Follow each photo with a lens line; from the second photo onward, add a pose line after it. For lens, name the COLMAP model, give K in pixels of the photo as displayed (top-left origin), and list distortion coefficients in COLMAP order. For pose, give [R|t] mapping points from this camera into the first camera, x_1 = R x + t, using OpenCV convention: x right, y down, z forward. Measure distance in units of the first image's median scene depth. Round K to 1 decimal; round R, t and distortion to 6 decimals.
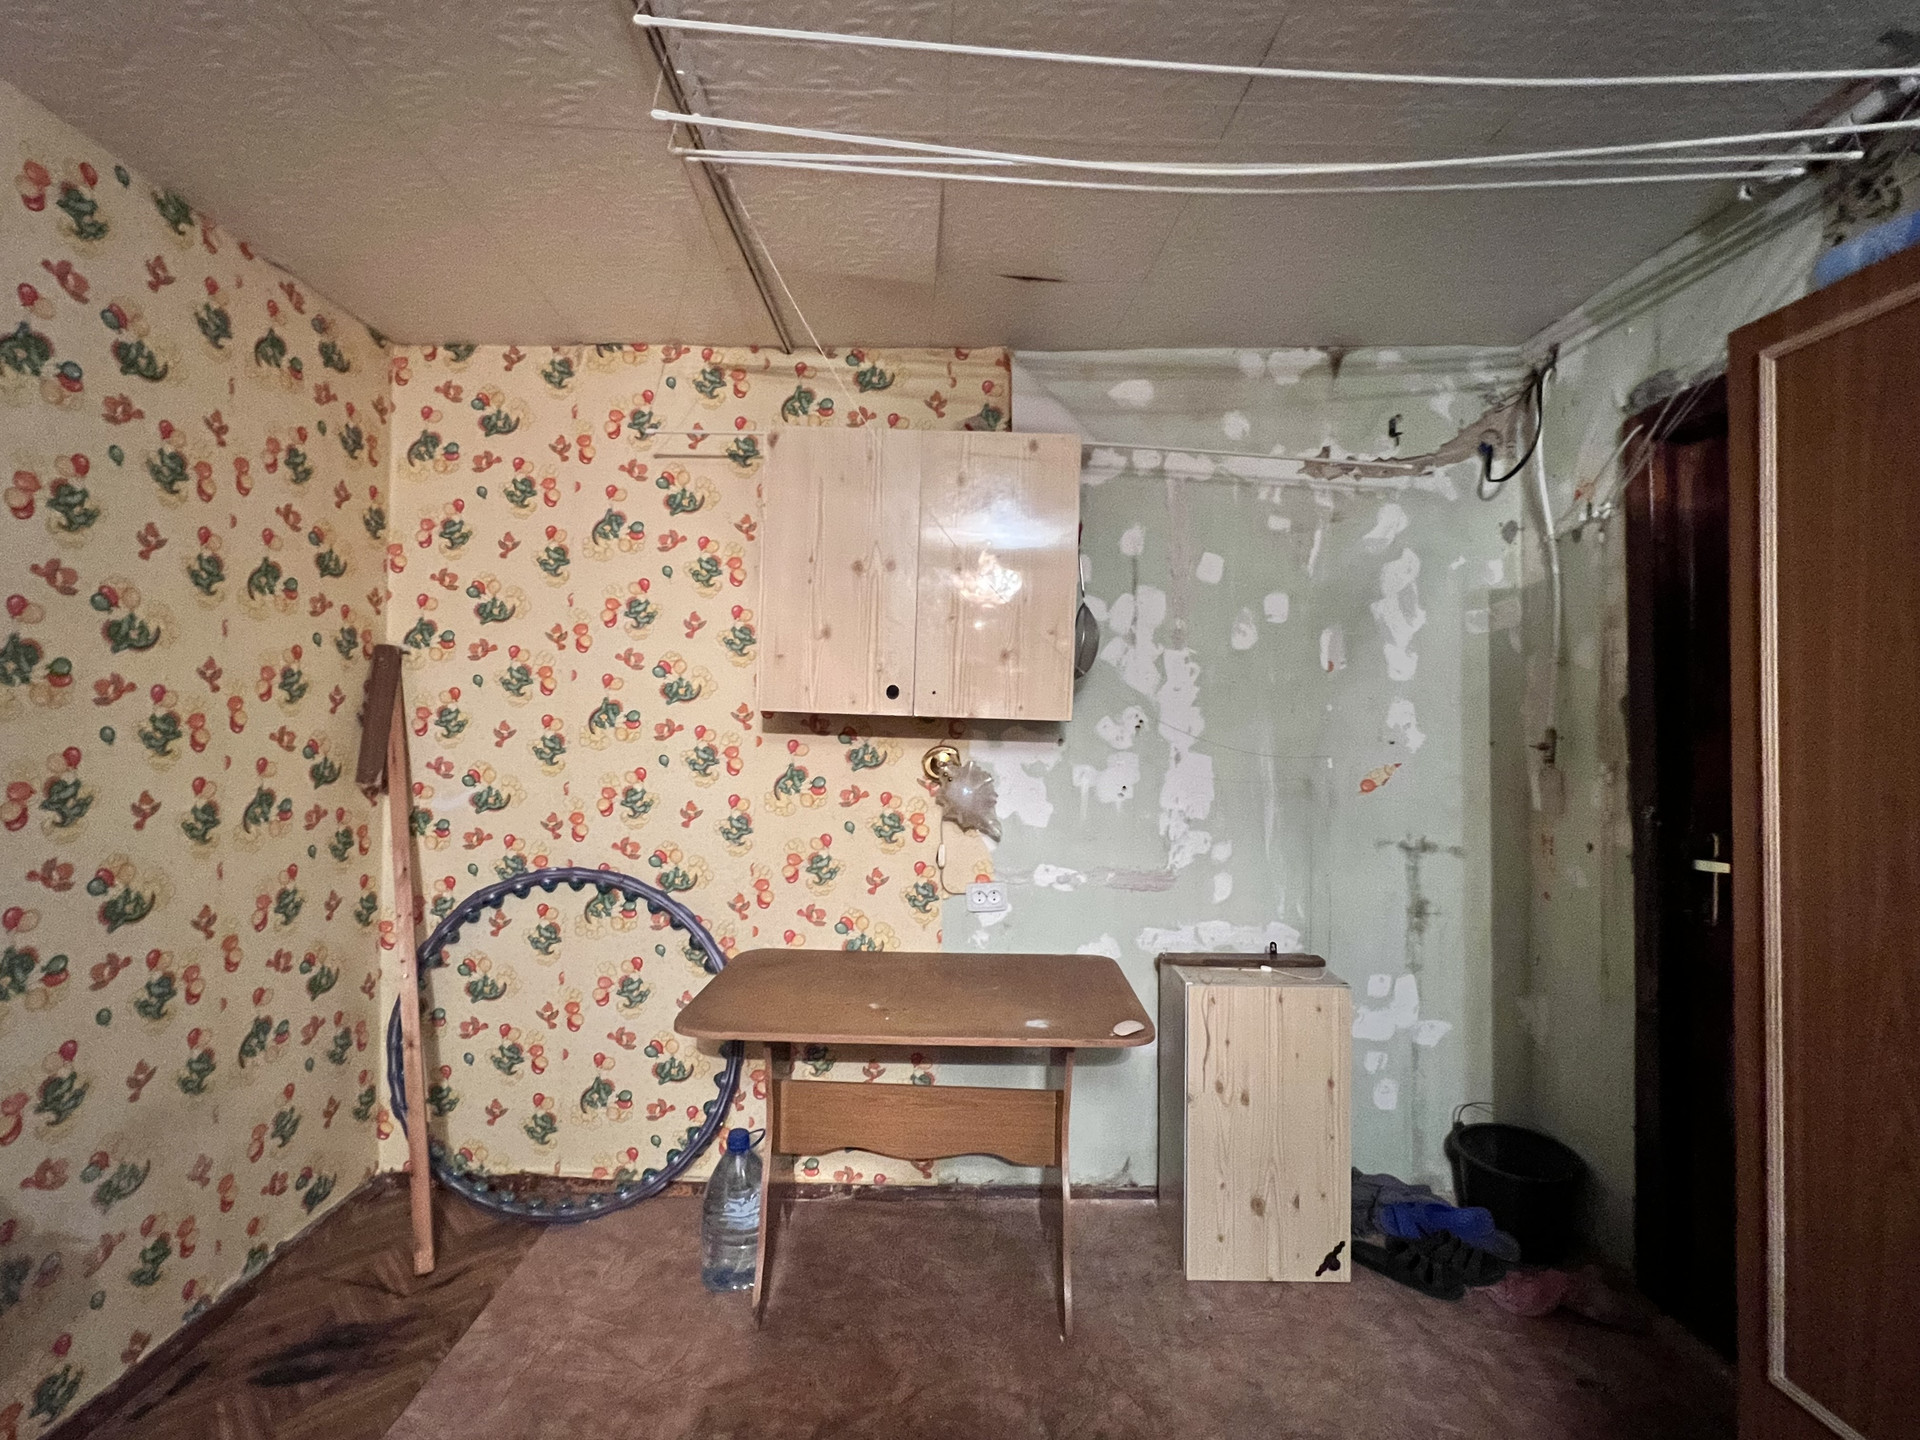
lens RADIAL K [[869.8, 0, 955.5], [0, 869.8, 717.1], [0, 0, 1]] dist [-0.001834, 0.000743]
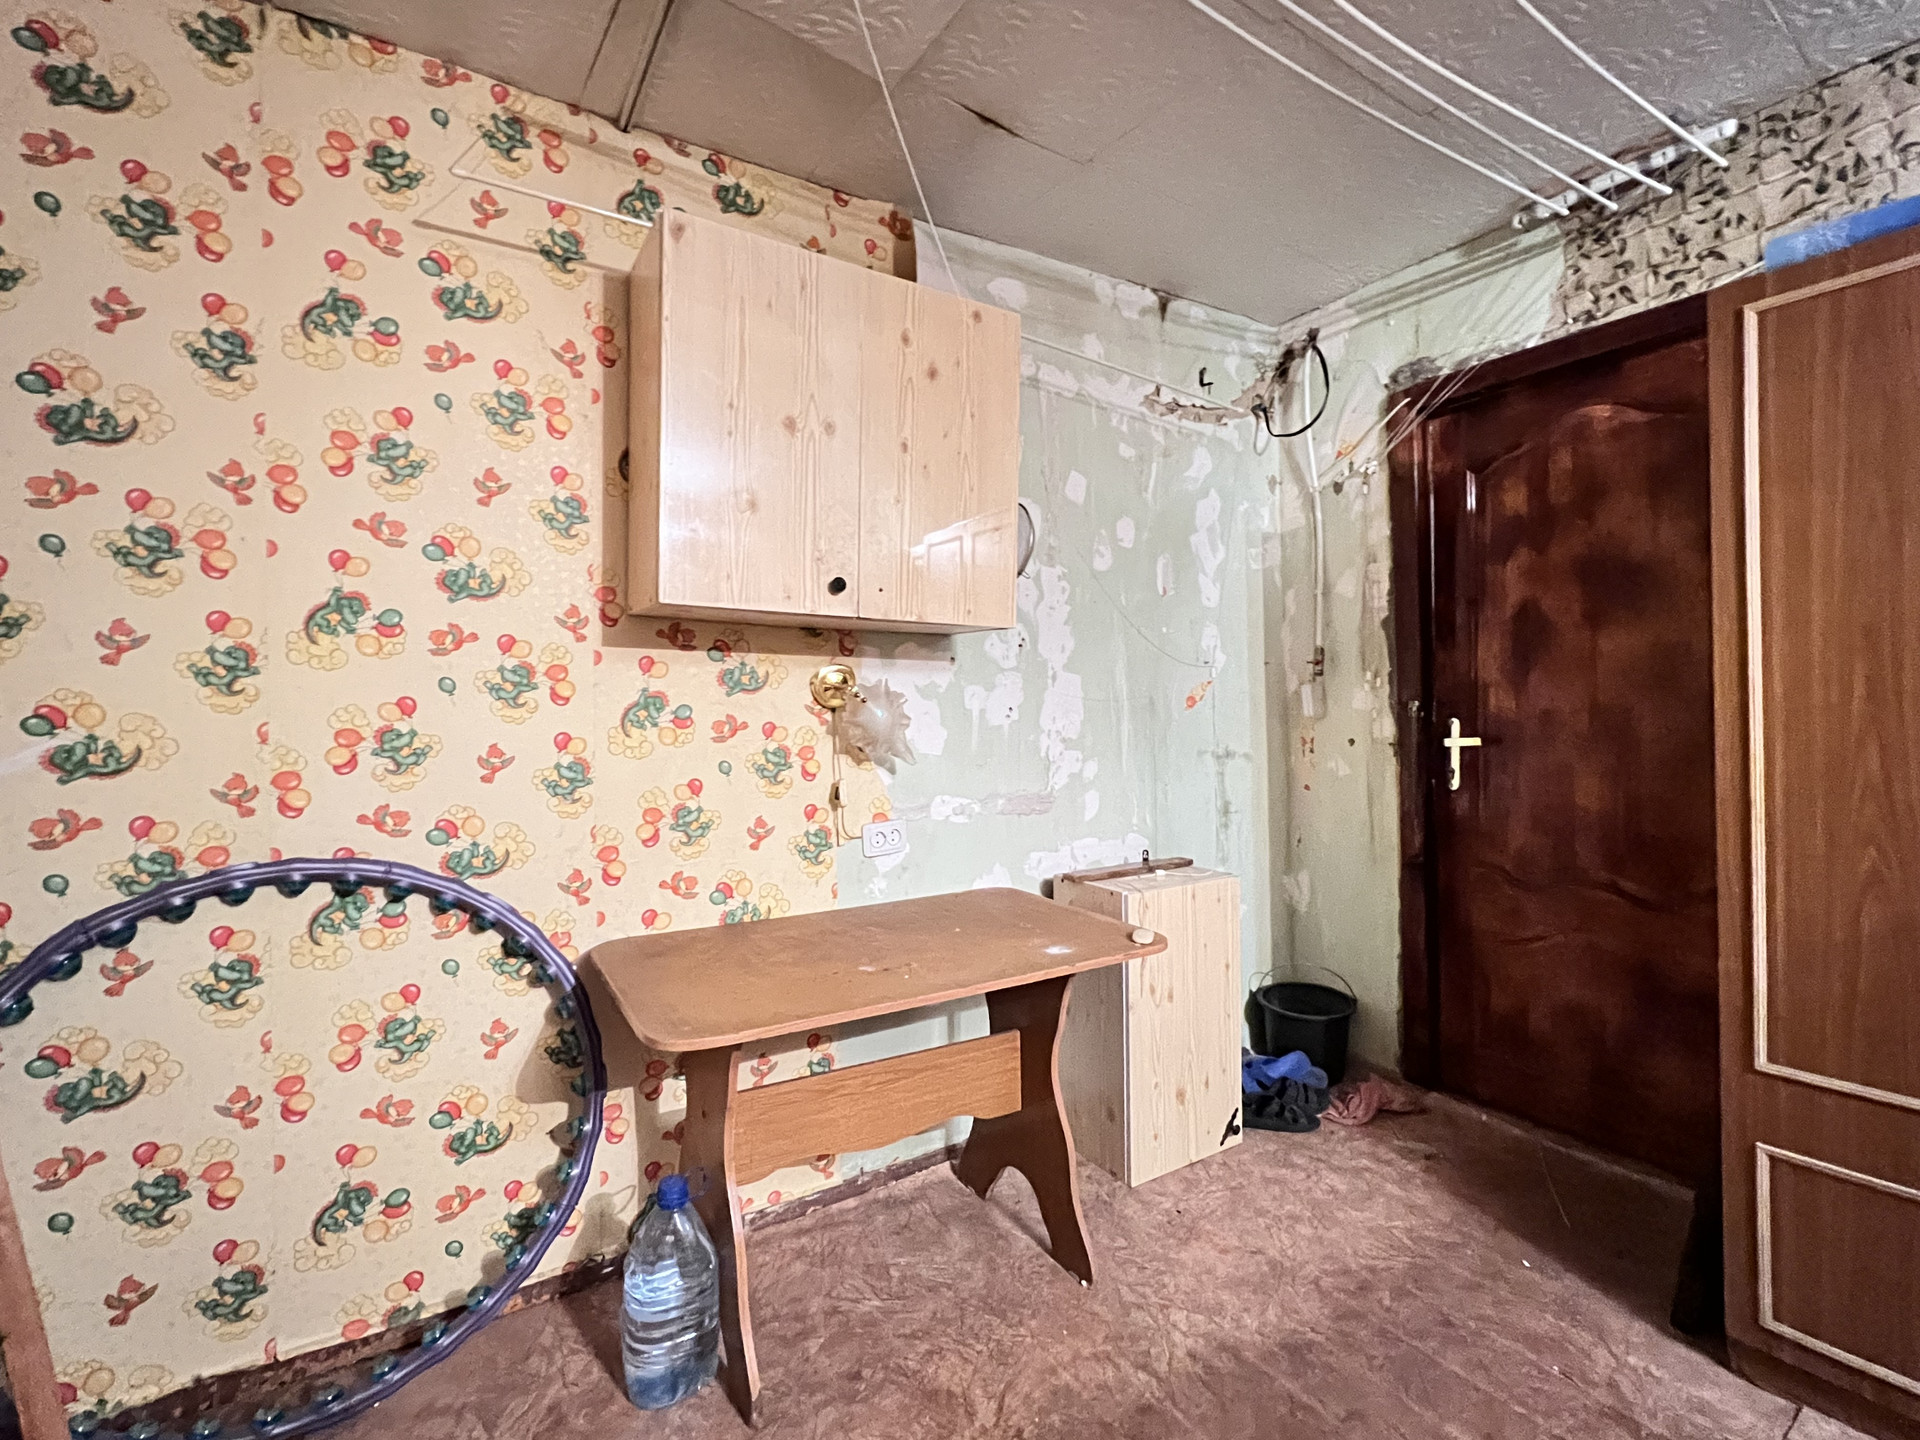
lens RADIAL K [[869.8, 0, 955.5], [0, 869.8, 717.1], [0, 0, 1]] dist [-0.001834, 0.000743]
pose [[0.846484, -0.028898, 0.531630, -0.362624], [0.020728, 0.999558, 0.021328, 0.068419], [-0.532011, -0.007035, 0.846708, 0.225402]]
